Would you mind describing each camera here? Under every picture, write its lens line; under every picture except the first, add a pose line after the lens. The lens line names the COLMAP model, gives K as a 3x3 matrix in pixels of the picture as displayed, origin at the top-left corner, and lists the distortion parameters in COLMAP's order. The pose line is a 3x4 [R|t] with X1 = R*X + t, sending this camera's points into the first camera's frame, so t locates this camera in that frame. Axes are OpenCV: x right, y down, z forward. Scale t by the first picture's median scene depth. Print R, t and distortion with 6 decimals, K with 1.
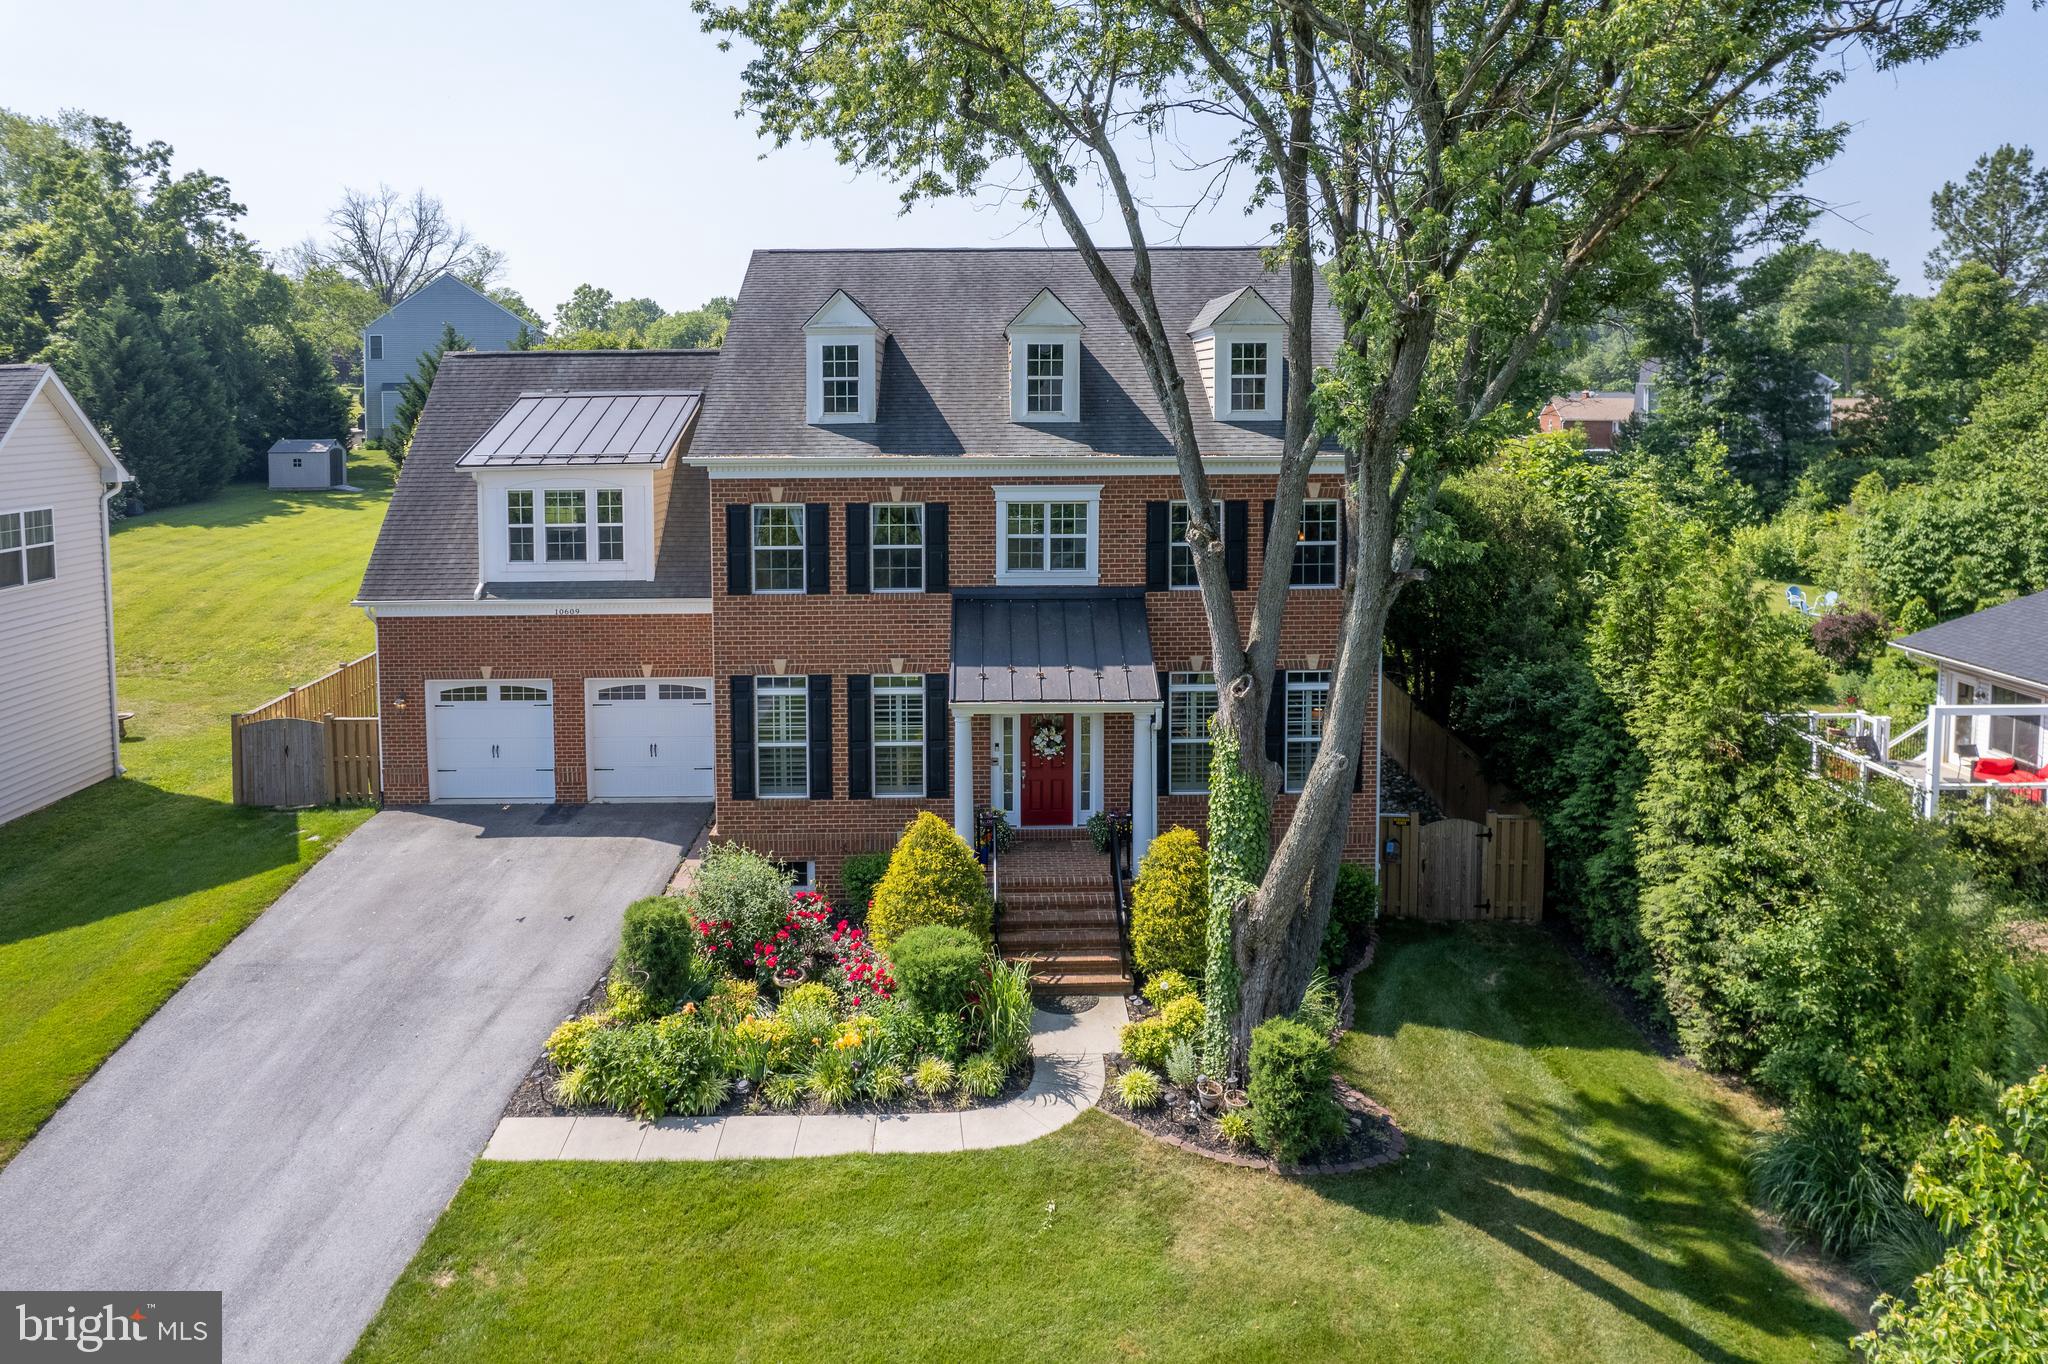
lens RADIAL K [[1361.7, 0, 1010.0], [0, 1361.7, 505.8], [0, 0, 1]] dist [-0.023577, -0.005102]
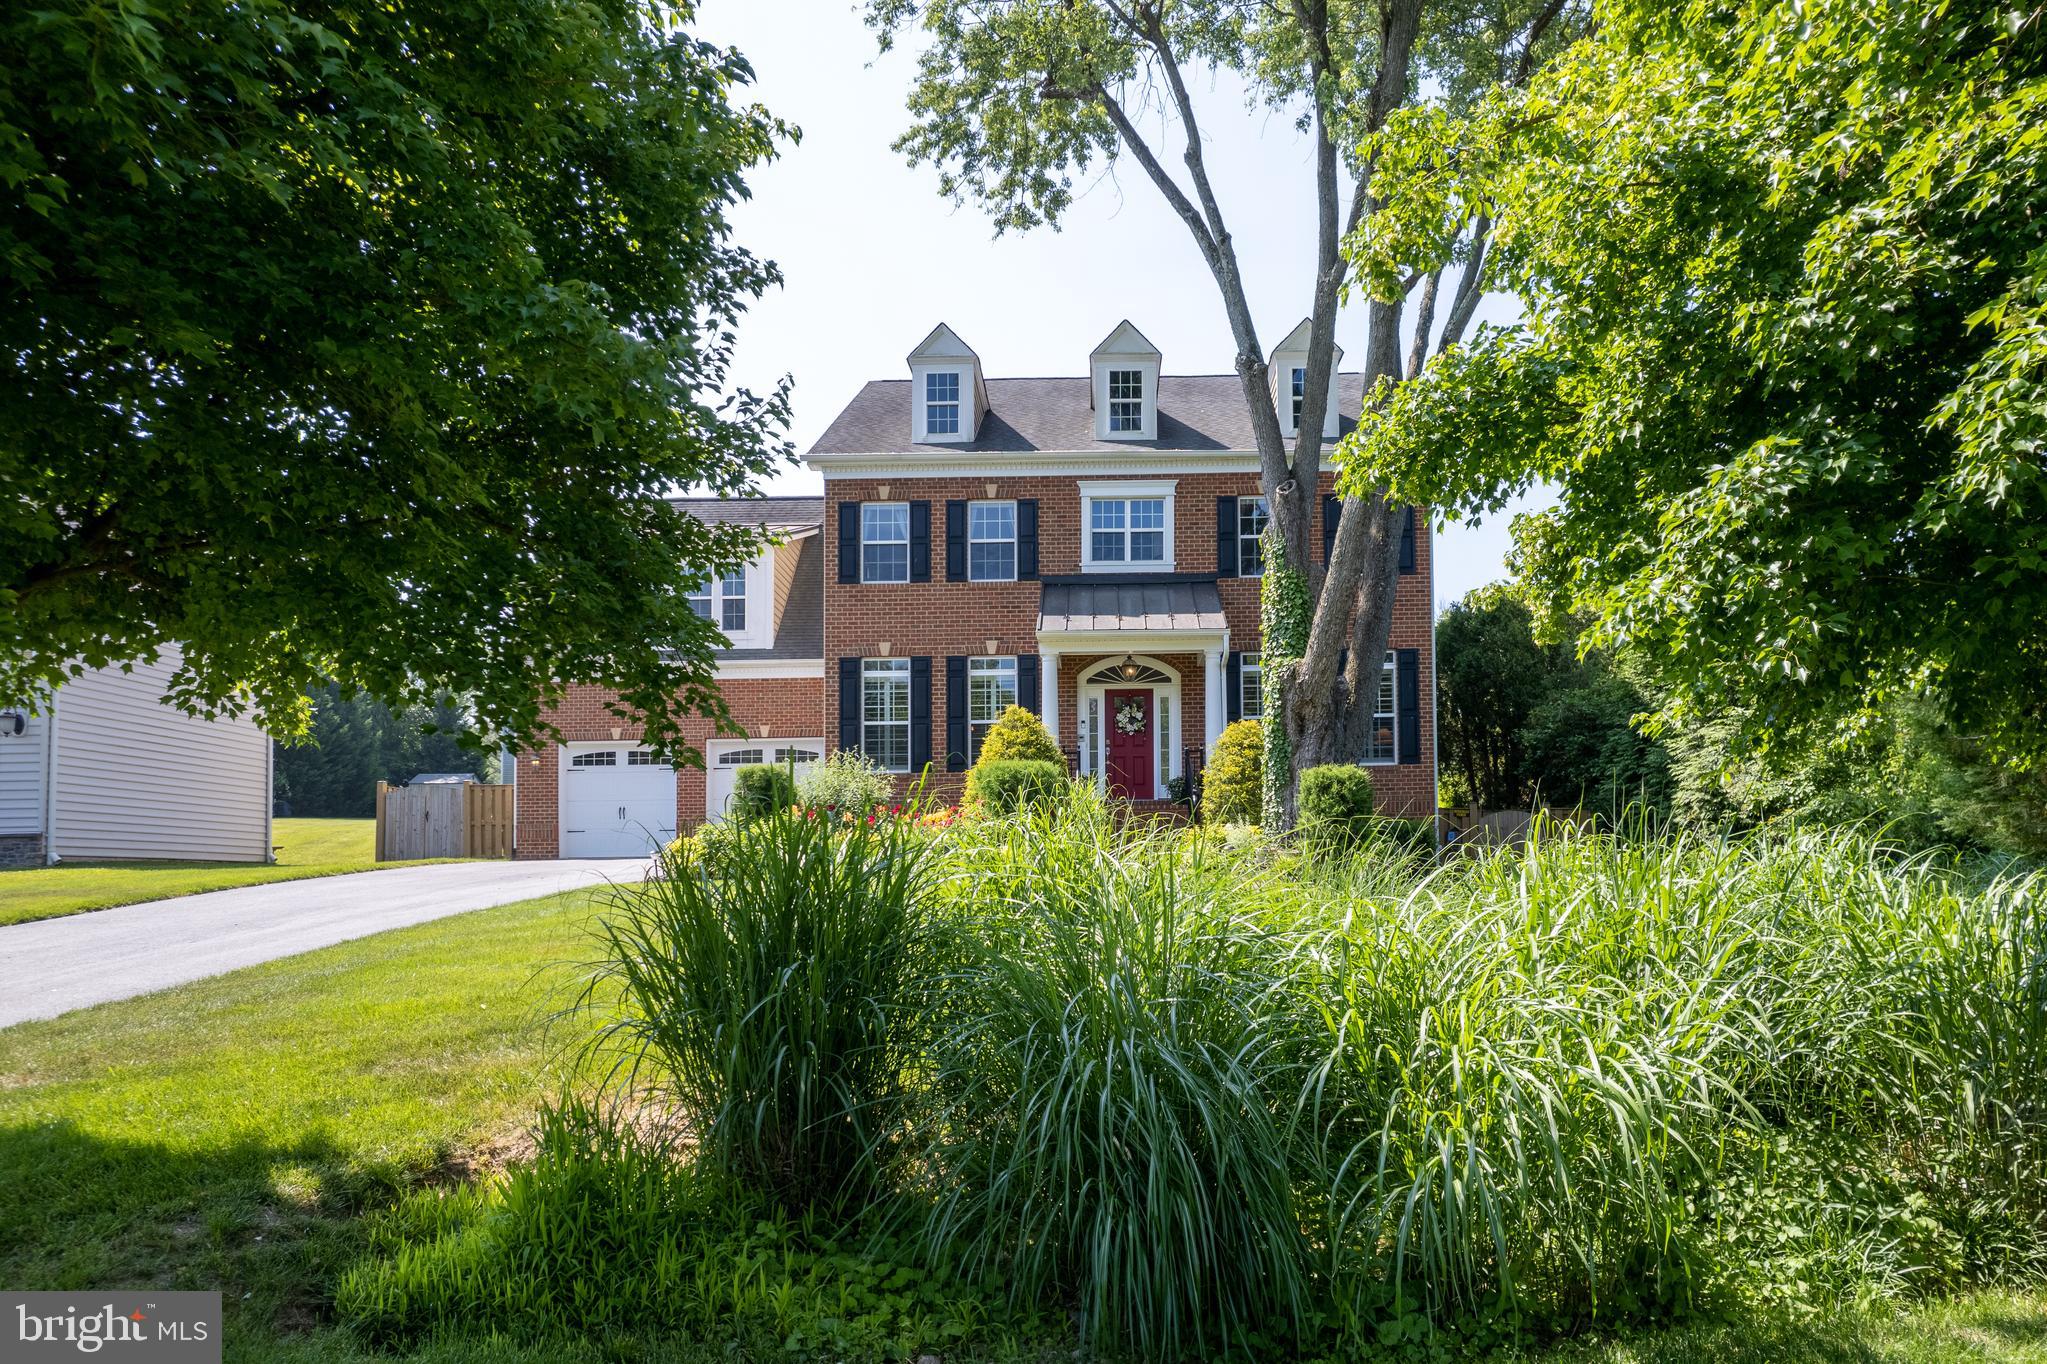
lens RADIAL K [[1386.2, 0, 1089.9], [0, 1386.2, 865.5], [0, 0, 1]] dist [0.000357, 0.000596]
pose [[0.999398, -0.007833, -0.033803, 0.032367], [0.004007, 0.993722, -0.111810, 0.417130], [0.034467, 0.111607, 0.993155, -0.084430]]
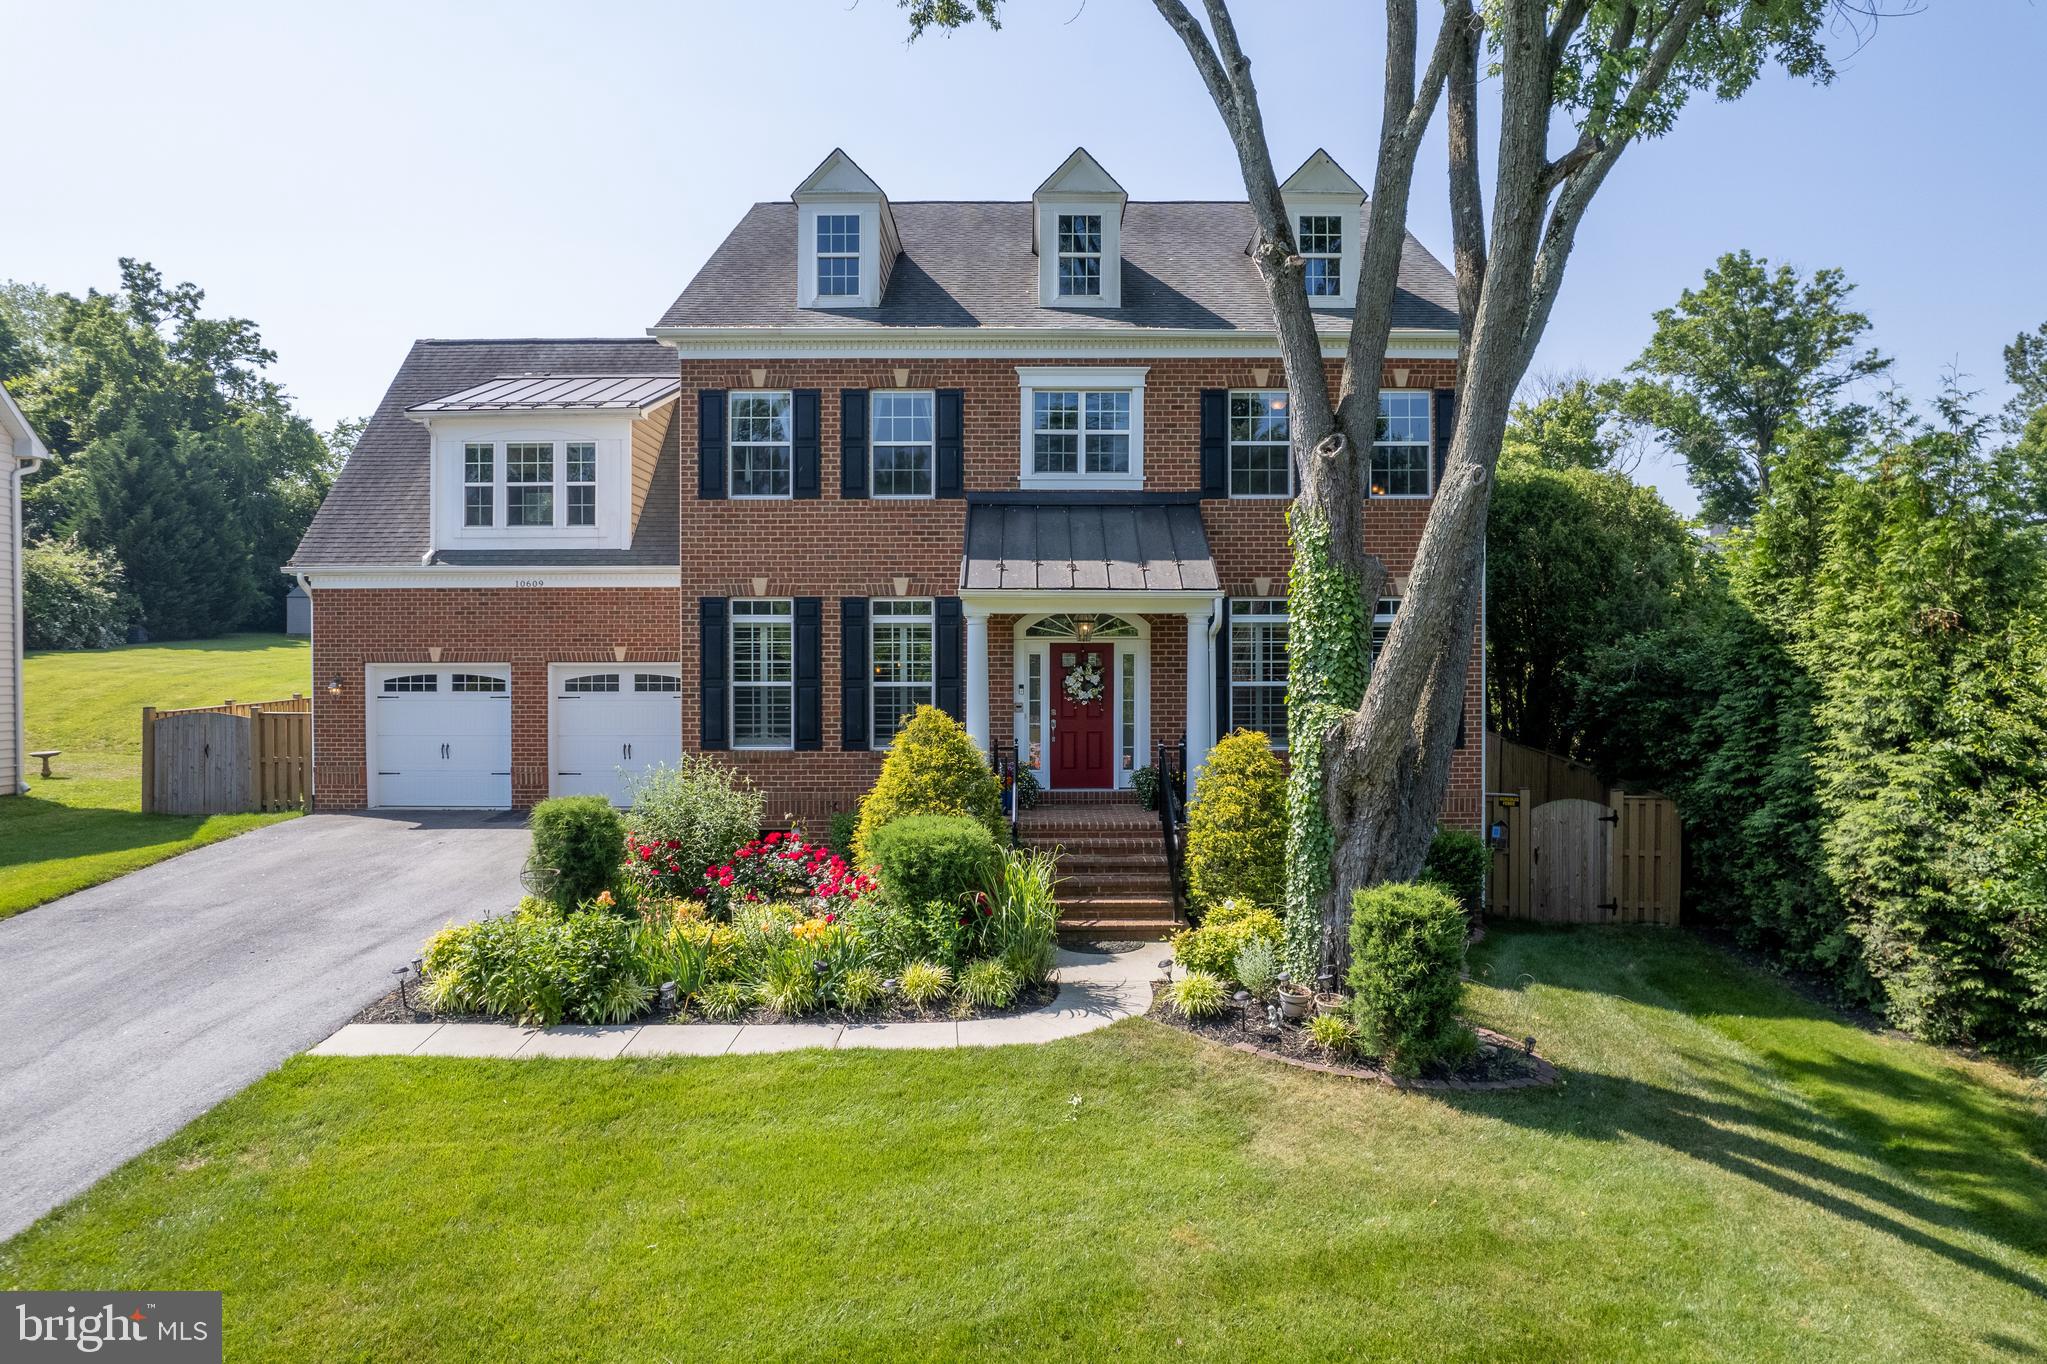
lens RADIAL K [[1337.6, 0, 1042.3], [0, 1337.6, 682.7], [0, 0, 1]] dist [-0.050297, 0.038093]
pose [[0.999918, 0.001768, -0.012665, 0.013695], [-0.002472, 0.998443, -0.055733, 0.221536], [0.012547, 0.055760, 0.998365, 0.192188]]
